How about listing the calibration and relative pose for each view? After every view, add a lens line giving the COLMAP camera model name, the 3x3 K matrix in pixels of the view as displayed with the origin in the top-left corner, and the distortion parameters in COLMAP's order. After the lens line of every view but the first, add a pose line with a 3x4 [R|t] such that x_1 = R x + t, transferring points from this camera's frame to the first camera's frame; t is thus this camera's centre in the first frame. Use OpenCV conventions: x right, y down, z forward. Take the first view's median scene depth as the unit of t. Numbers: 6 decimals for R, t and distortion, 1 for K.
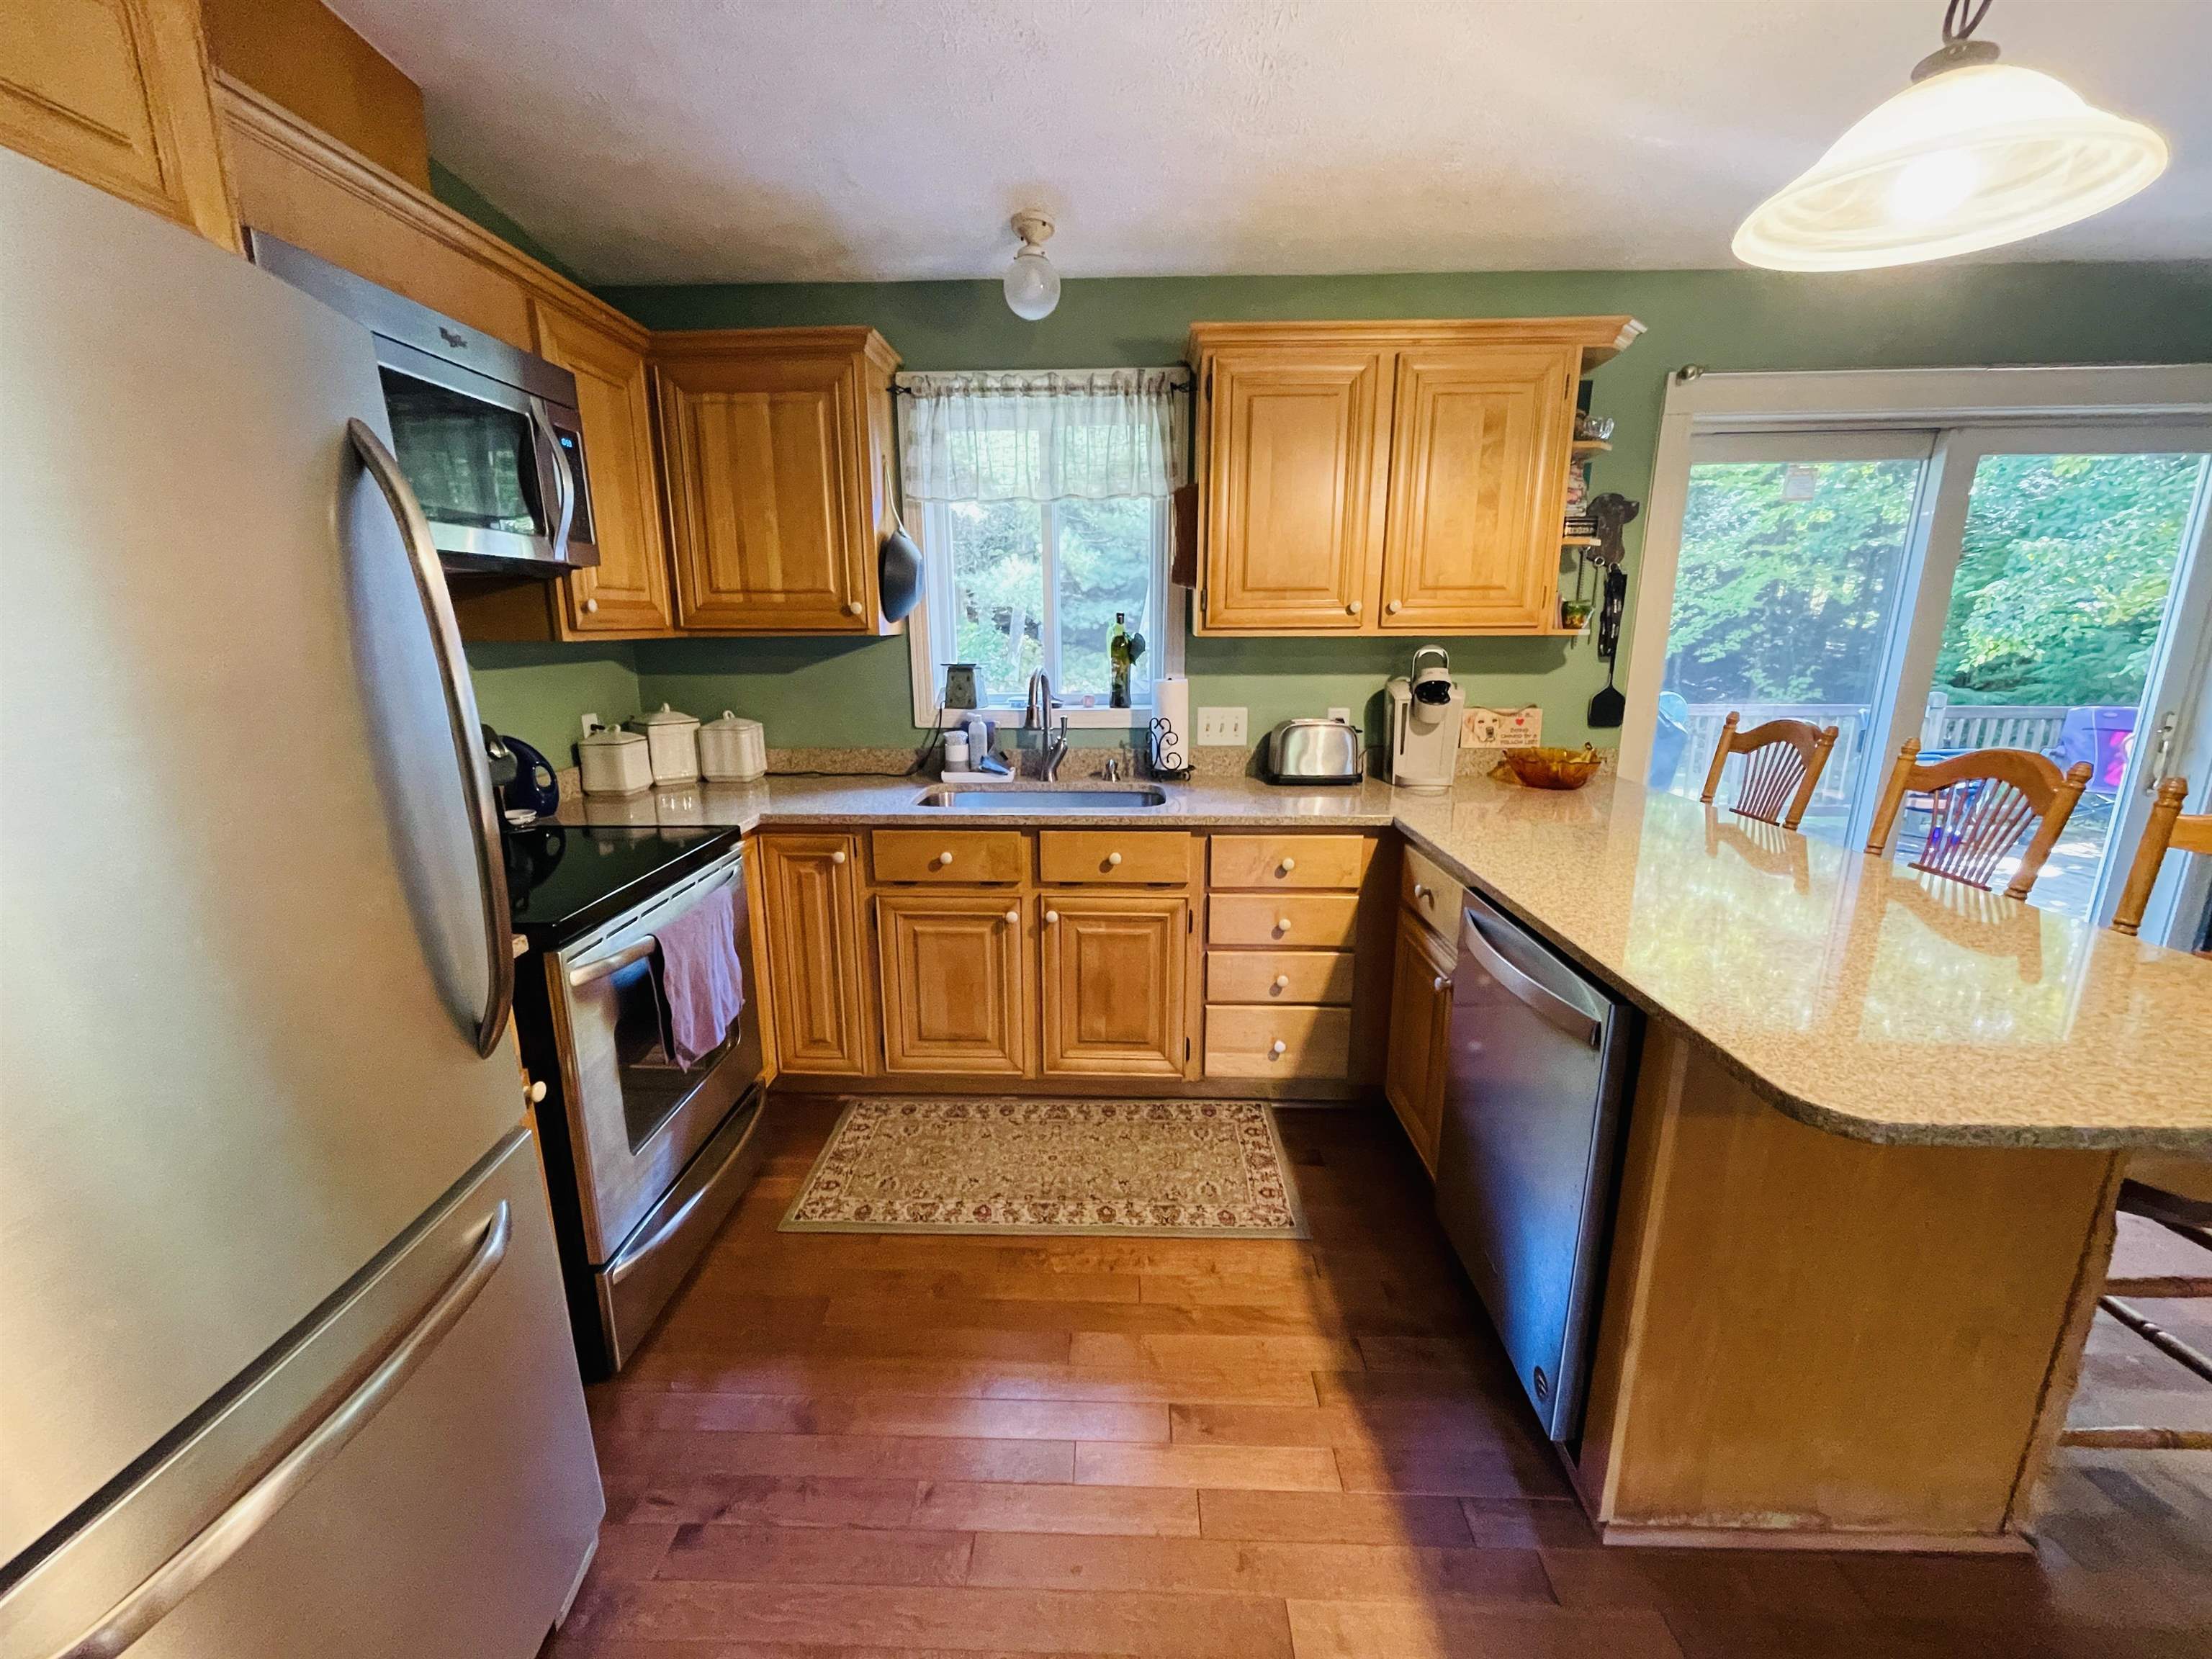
lens RADIAL K [[897.6, 0, 1103.2], [0, 897.6, 828.0], [0, 0, 1]] dist [-0.004806, 0.003135]
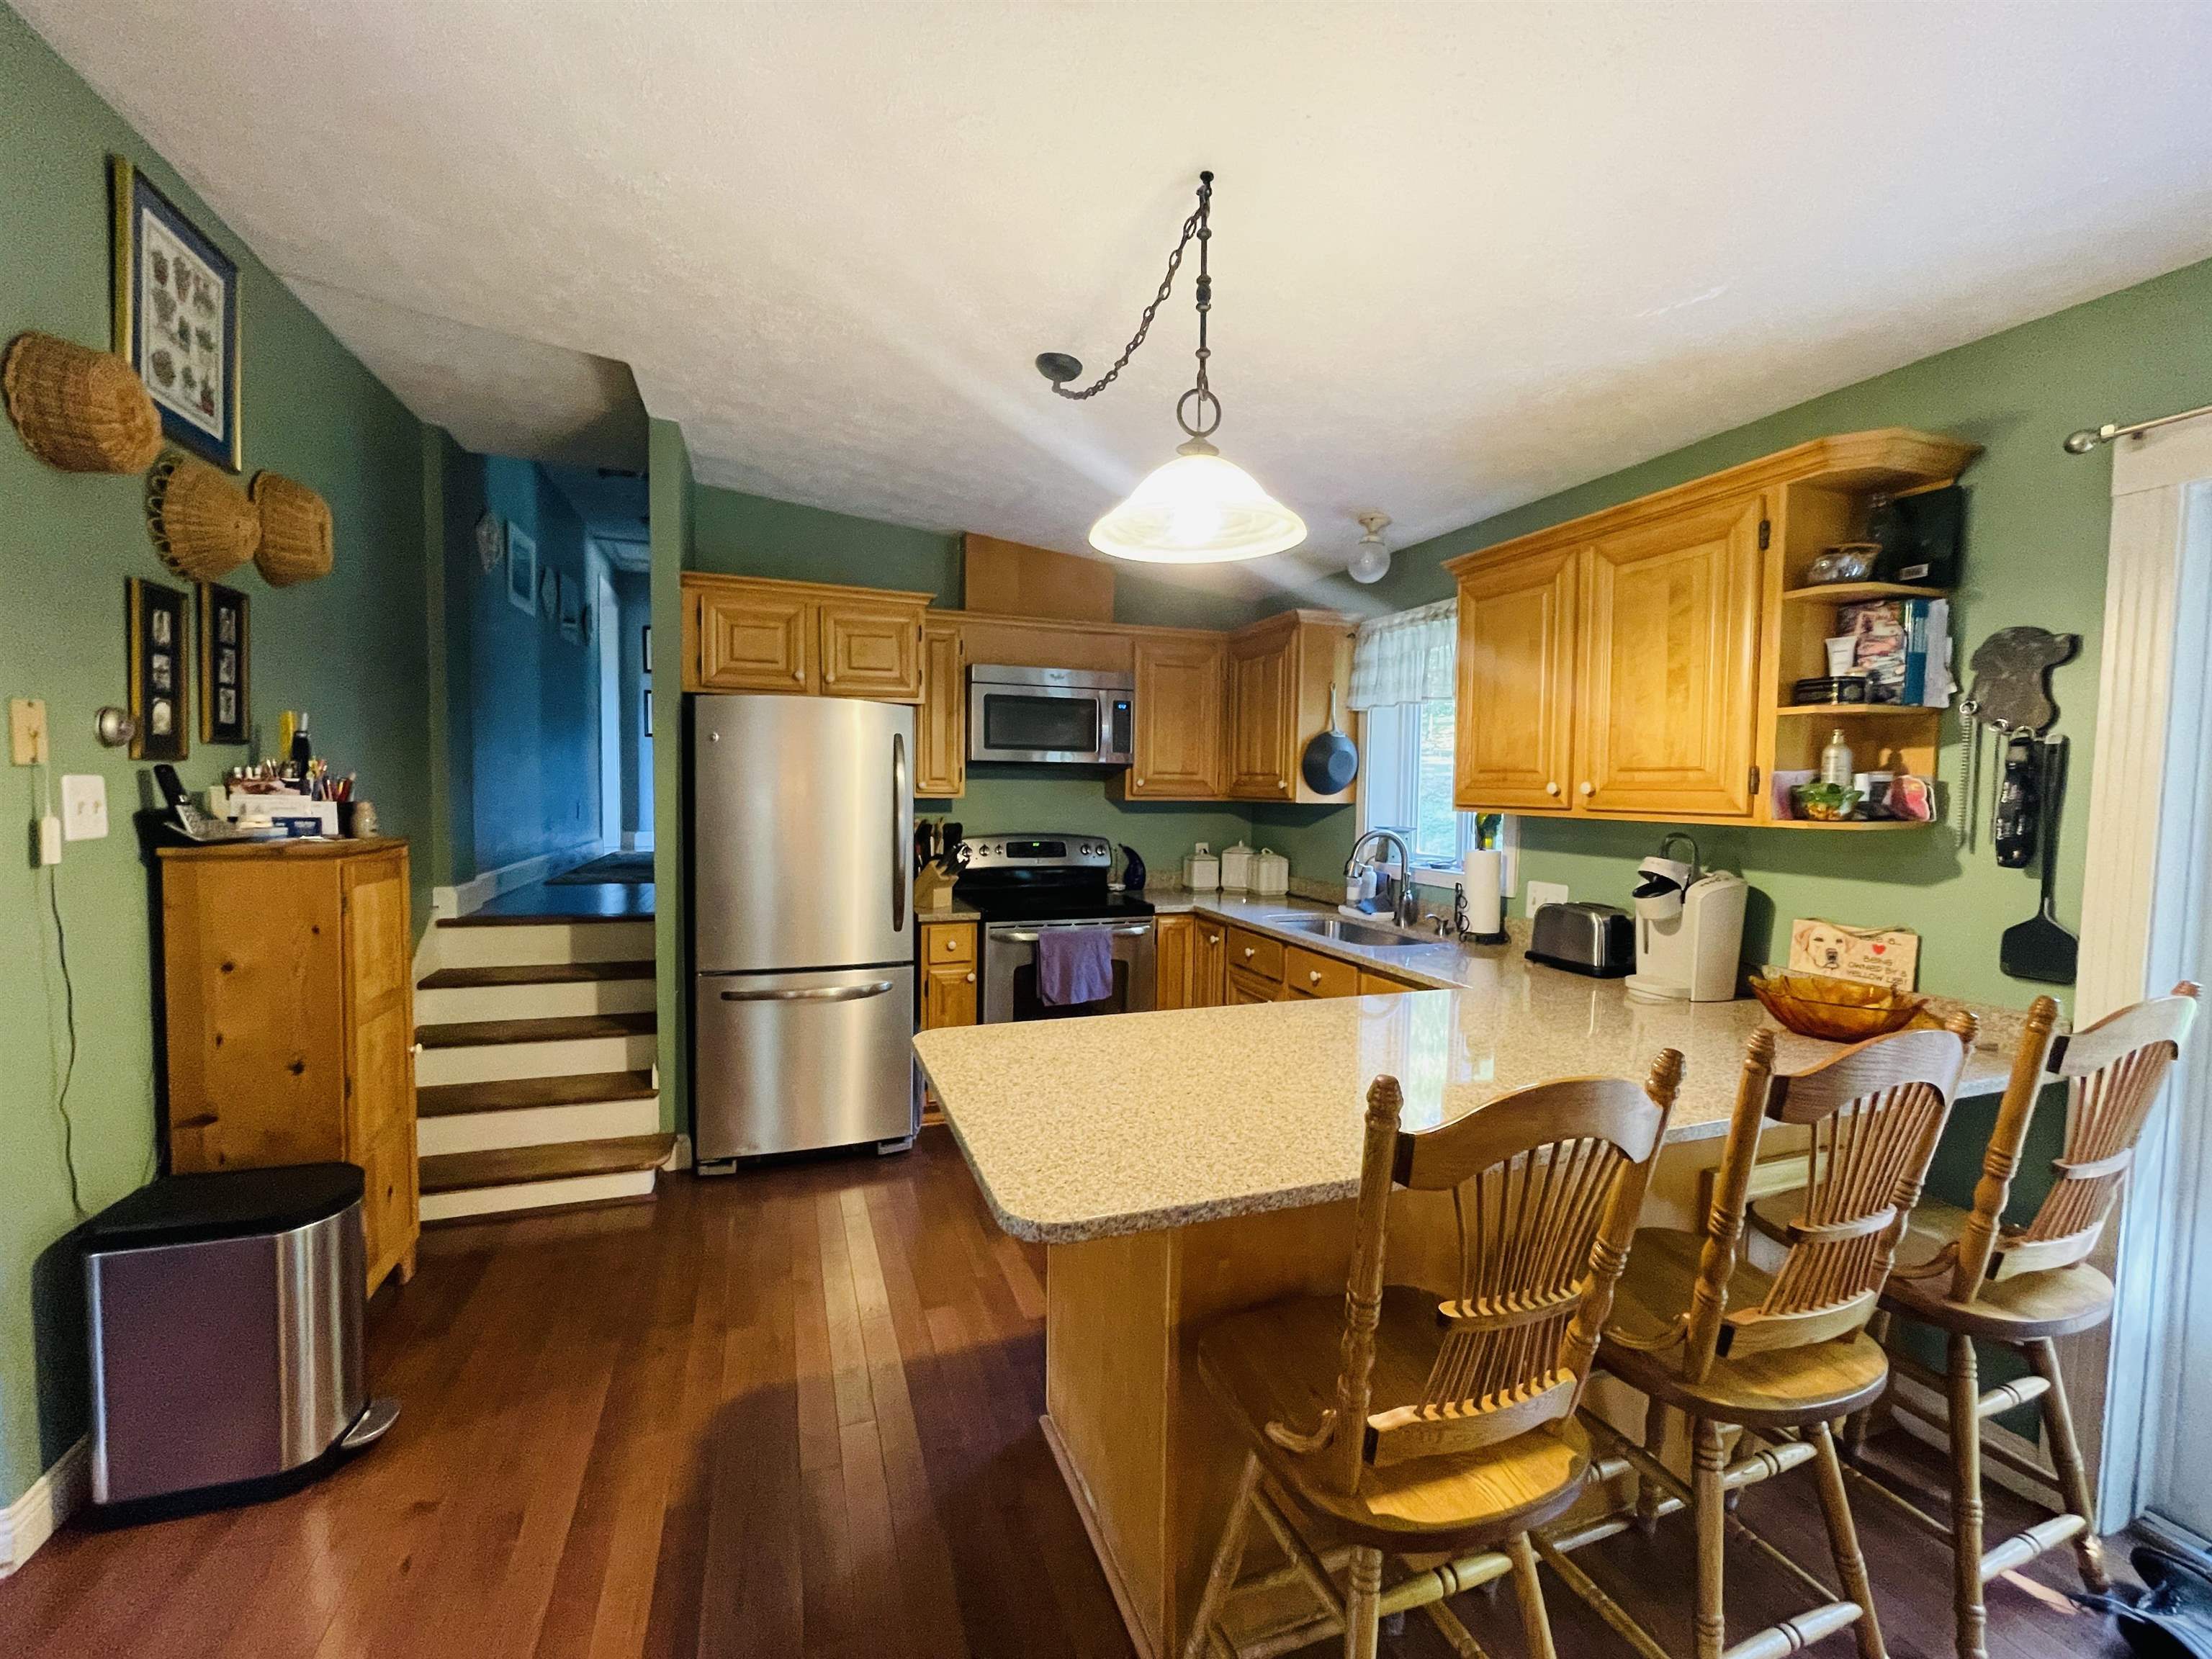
lens RADIAL K [[897.6, 0, 1105.6], [0, 897.6, 833.4], [0, 0, 1]] dist [-0.004806, 0.003135]
pose [[0.378503, 0.060323, -0.923632, 0.981073], [-0.222573, 0.974526, -0.027563, -0.057358], [0.898441, 0.216008, 0.382288, 0.175153]]
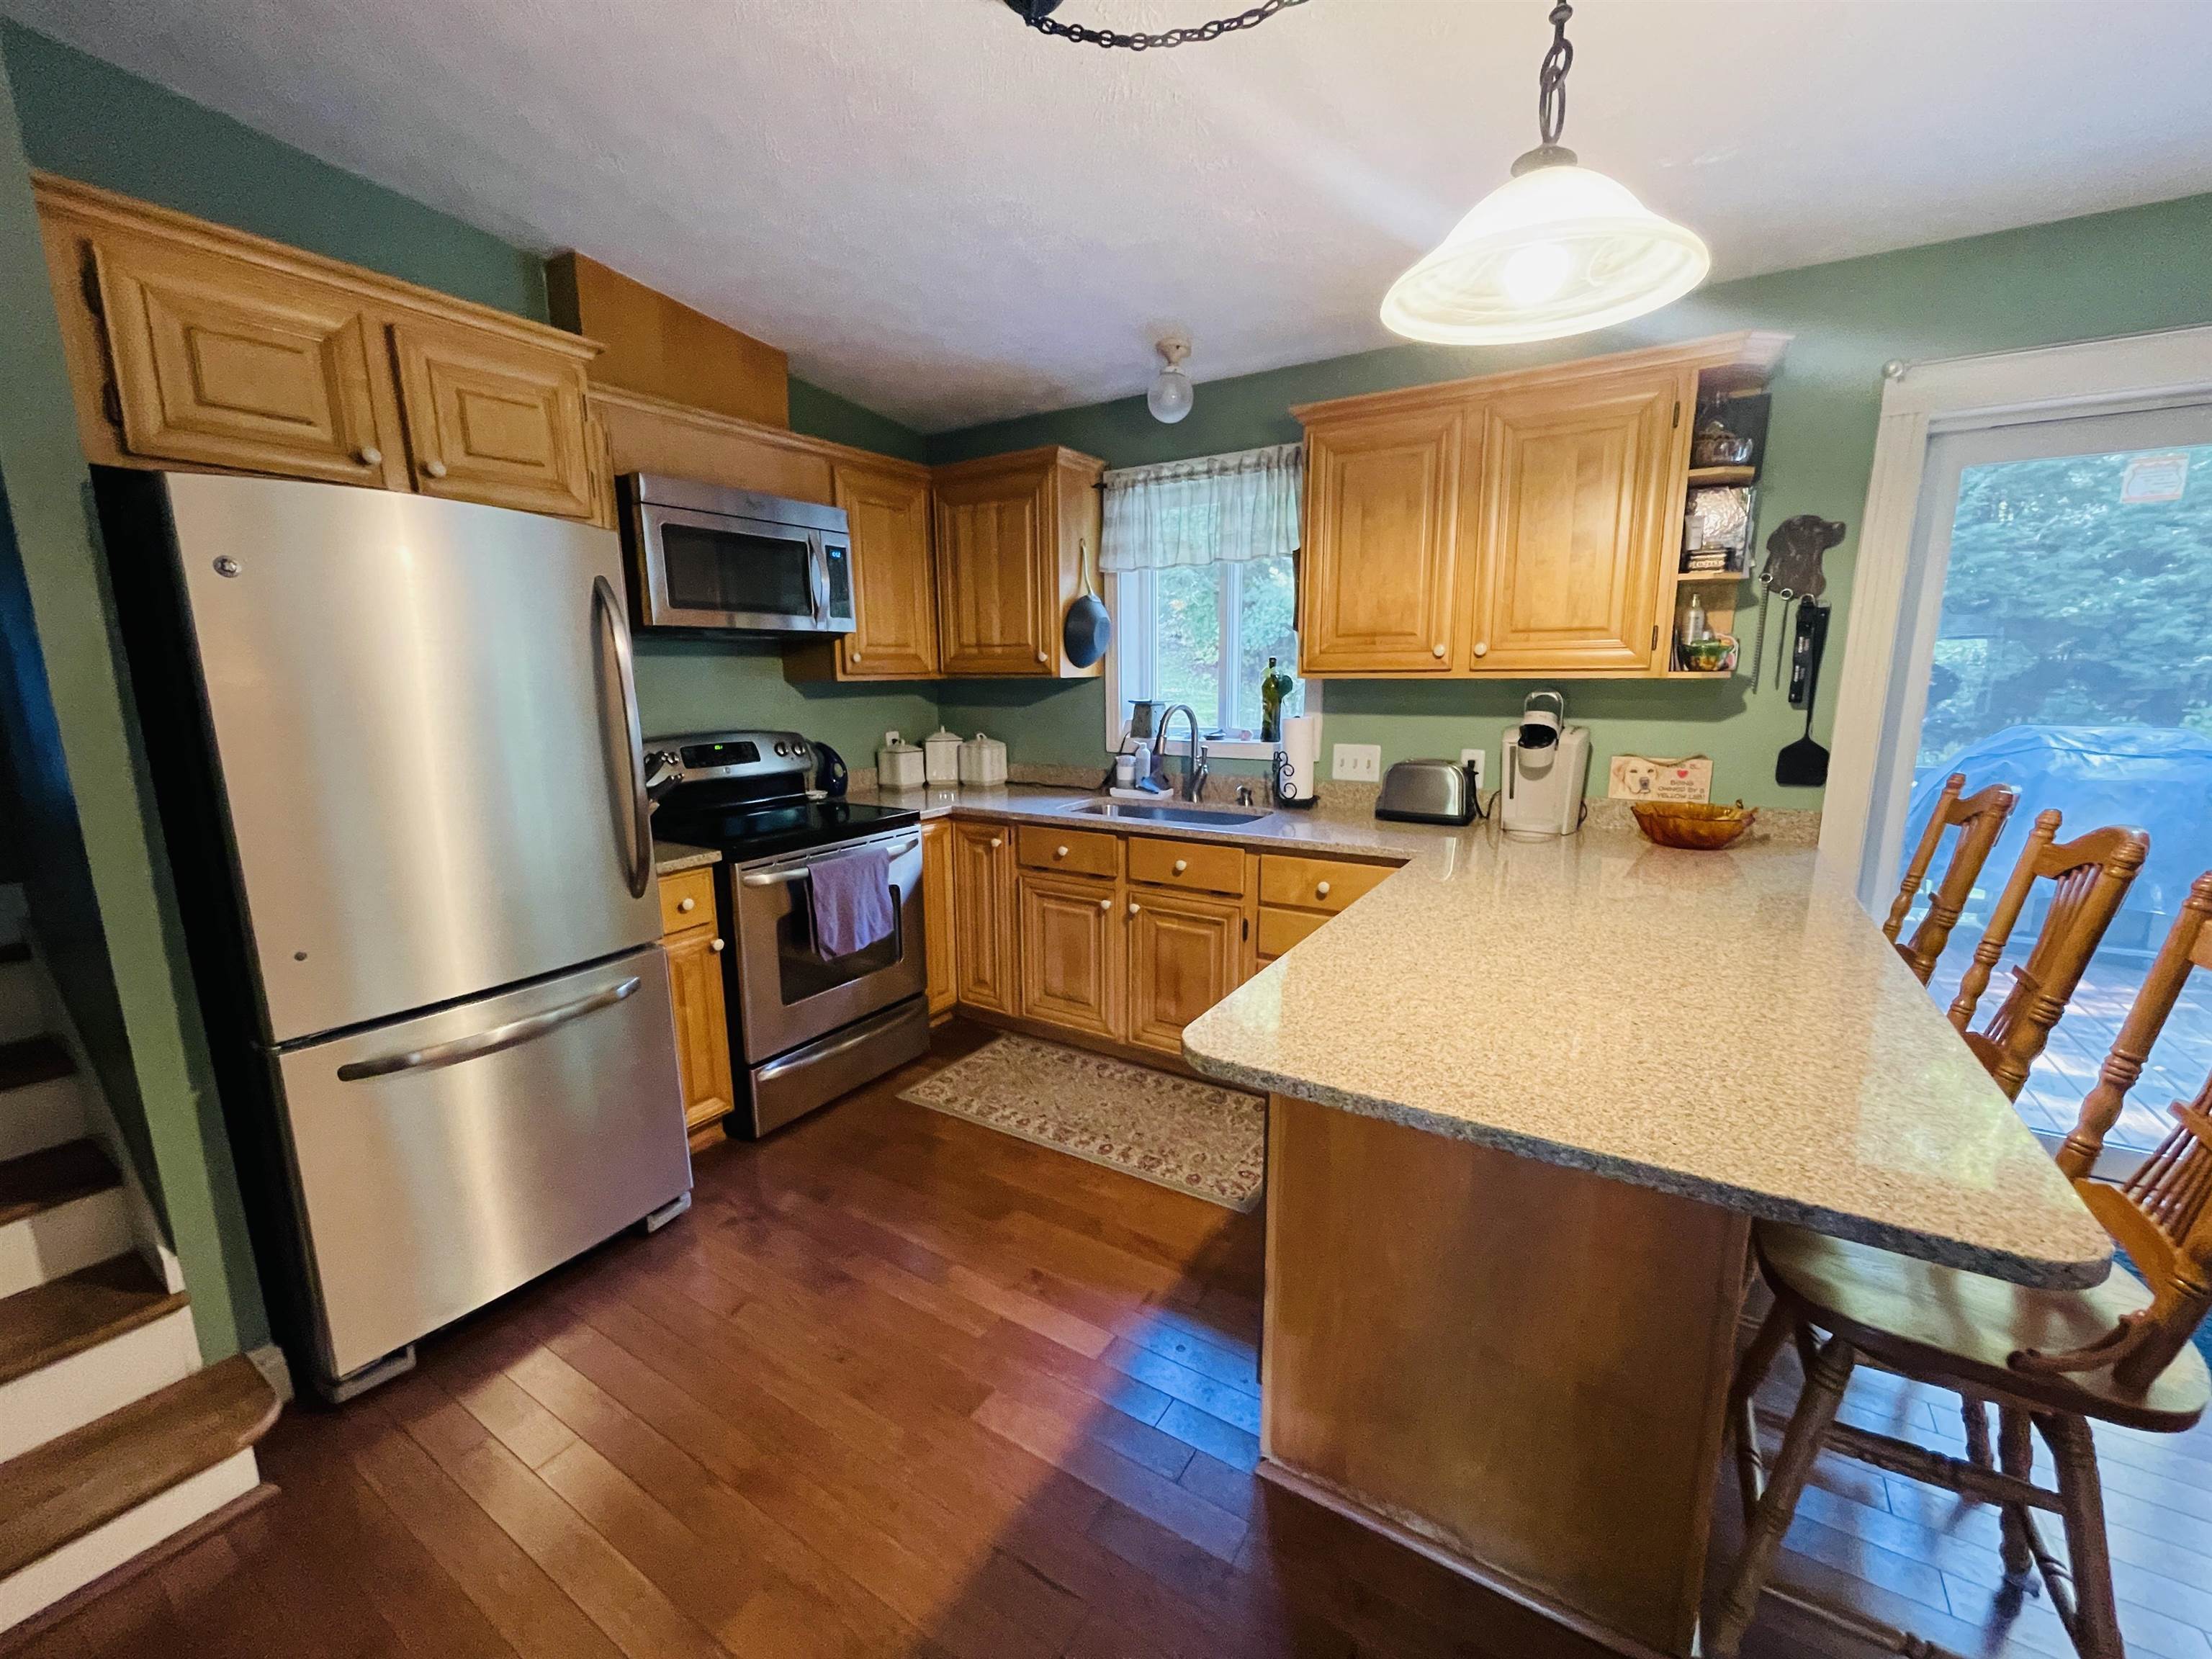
lens RADIAL K [[897.6, 0, 1103.3], [0, 897.6, 831.0], [0, 0, 1]] dist [-0.004806, 0.003135]
pose [[0.862361, 0.086662, -0.498822, 0.463068], [-0.107728, 0.994088, -0.013532, 0.014728], [0.494701, 0.065406, 0.866599, -0.068567]]
